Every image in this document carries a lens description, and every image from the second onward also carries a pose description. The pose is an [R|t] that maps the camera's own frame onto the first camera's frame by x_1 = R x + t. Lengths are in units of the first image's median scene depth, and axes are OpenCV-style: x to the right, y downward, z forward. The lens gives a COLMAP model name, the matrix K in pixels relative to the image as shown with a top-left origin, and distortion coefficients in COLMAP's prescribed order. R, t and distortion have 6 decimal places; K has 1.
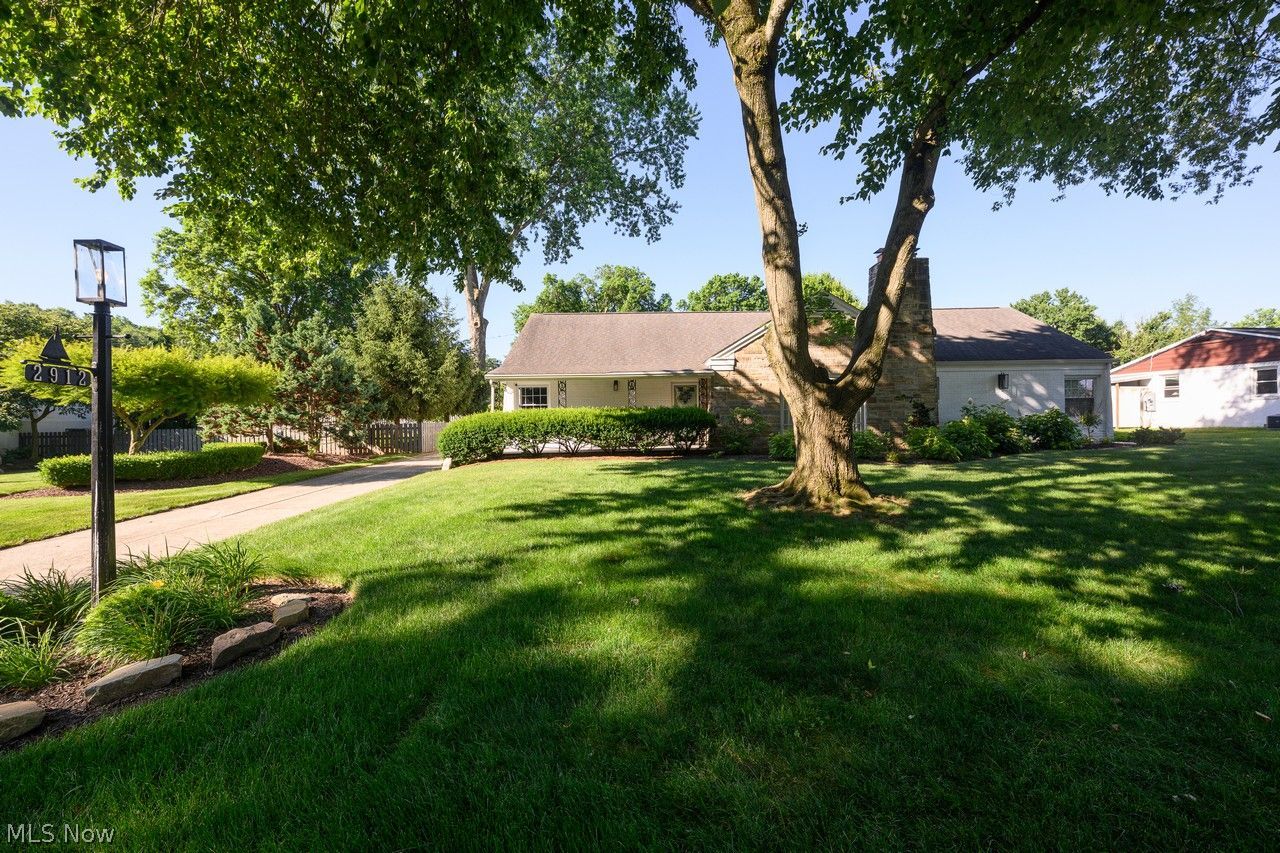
lens RADIAL K [[504.3, 0, 632.9], [0, 504.3, 419.6], [0, 0, 1]] dist [-0.004283, 0.000896]
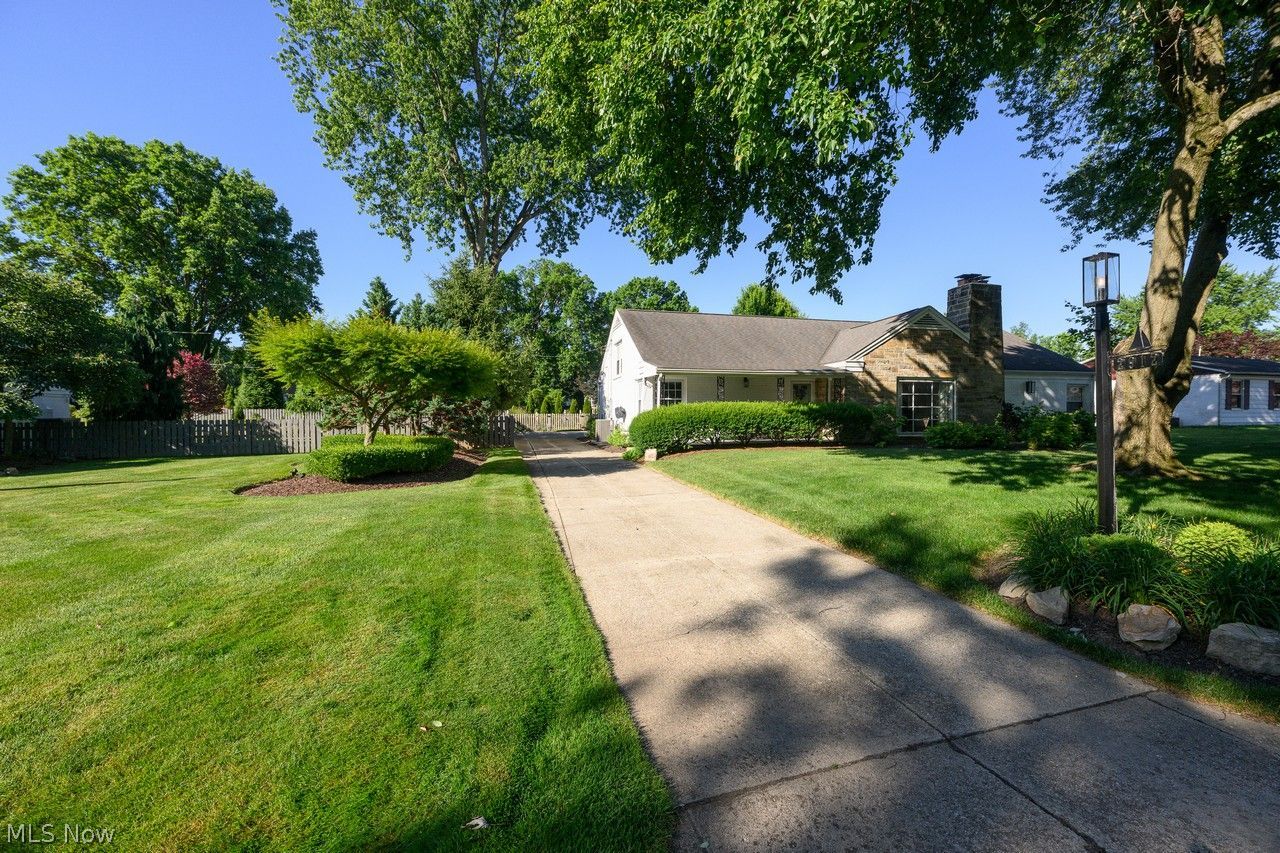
lens RADIAL K [[504.3, 0, 625.8], [0, 504.3, 420.8], [0, 0, 1]] dist [-0.004283, 0.000896]
pose [[0.968189, 0.006217, 0.250144, -0.582675], [-0.007347, 0.999967, 0.003584, 0.013486], [-0.250114, -0.005308, 0.968202, 0.028497]]
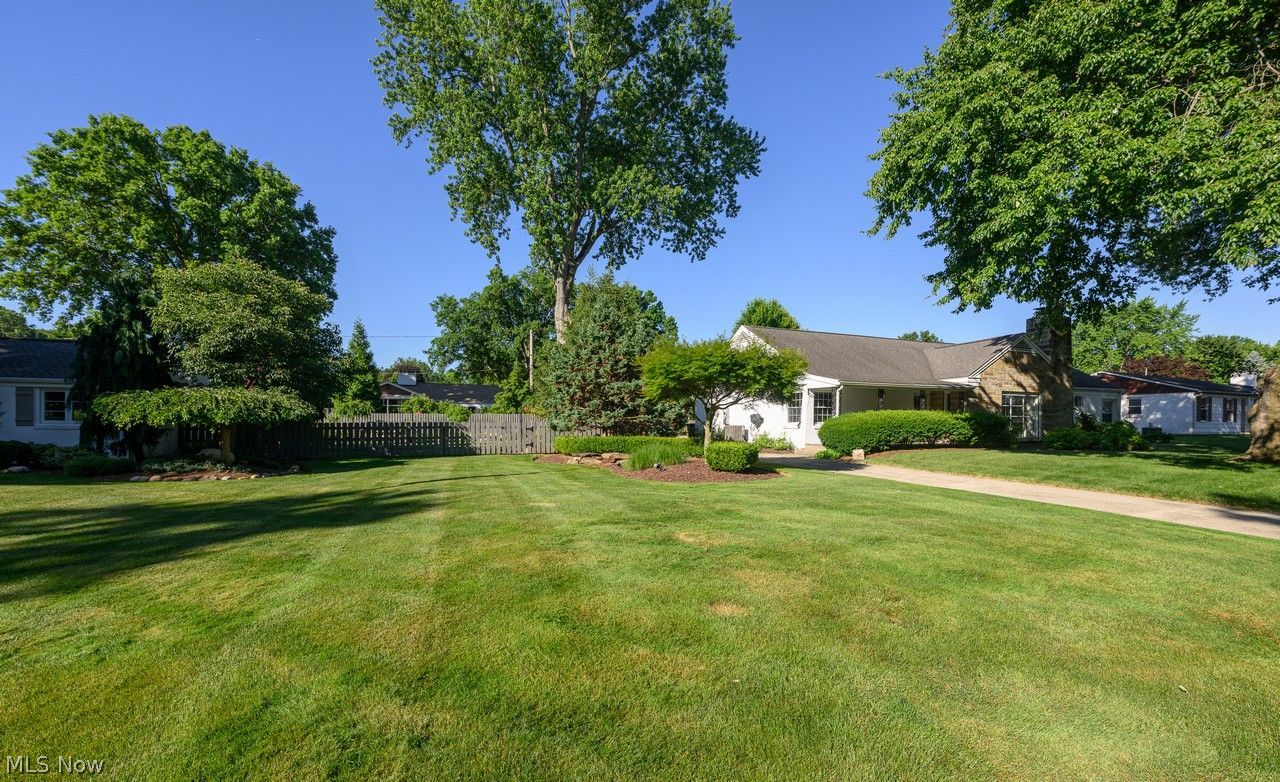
lens RADIAL K [[515.8, 0, 611.4], [0, 515.8, 427.4], [0, 0, 1]] dist [-0.003261, -0.000077]
pose [[0.931781, 0.014012, 0.362750, -1.192169], [-0.014959, 0.999888, -0.000199, 0.027456], [-0.362713, -0.005241, 0.931886, 0.055044]]
